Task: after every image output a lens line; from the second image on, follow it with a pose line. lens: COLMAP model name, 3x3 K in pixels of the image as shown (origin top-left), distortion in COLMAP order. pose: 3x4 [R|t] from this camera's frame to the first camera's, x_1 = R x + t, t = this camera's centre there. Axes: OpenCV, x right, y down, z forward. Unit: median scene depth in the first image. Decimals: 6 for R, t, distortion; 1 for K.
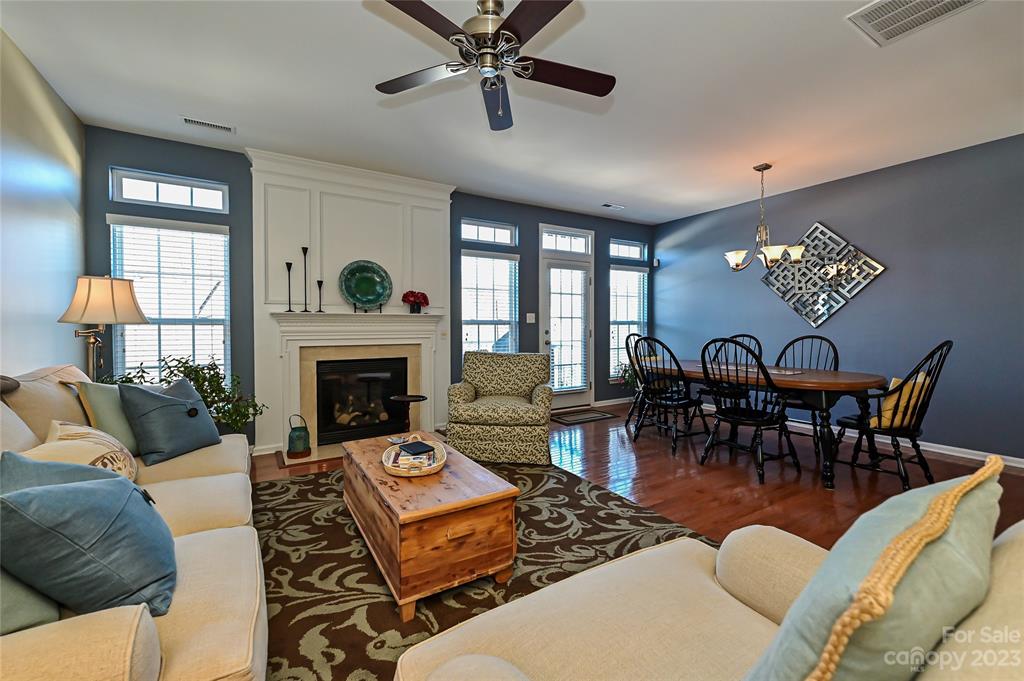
lens RADIAL K [[414.2, 0, 506.5], [0, 414.2, 337.0], [0, 0, 1]] dist [-0.001423, -0.000429]
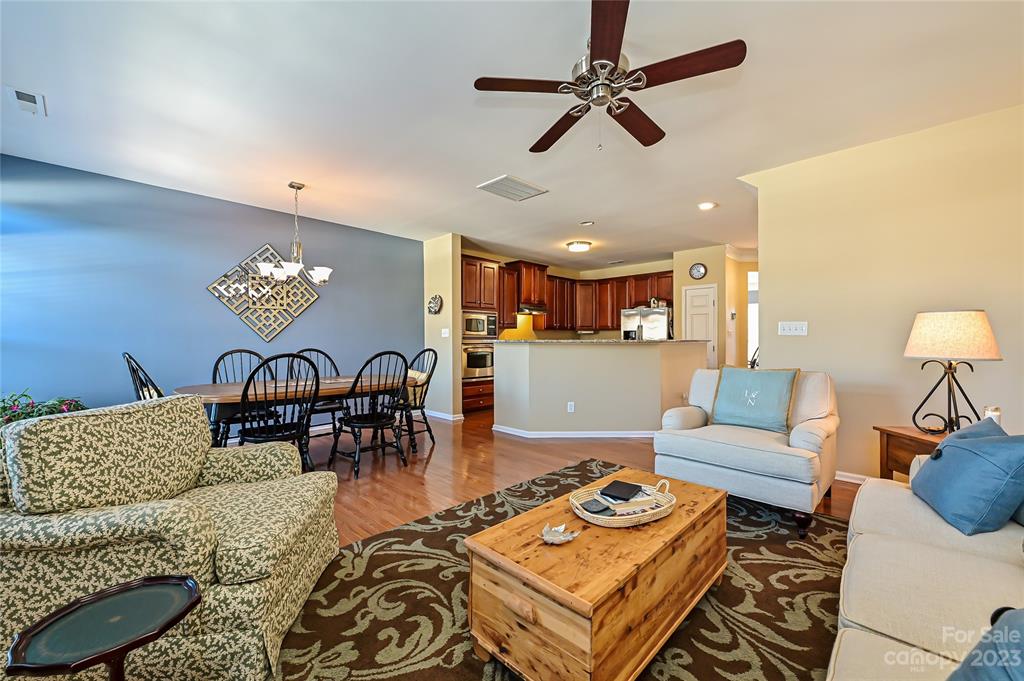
lens RADIAL K [[414.2, 0, 509.3], [0, 414.2, 338.5], [0, 0, 1]] dist [-0.001423, -0.000429]
pose [[-0.253311, 0.005415, 0.967370, -0.693013], [0.022303, 0.999751, 0.000244, -0.026622], [-0.967128, 0.021636, -0.253369, 1.029220]]
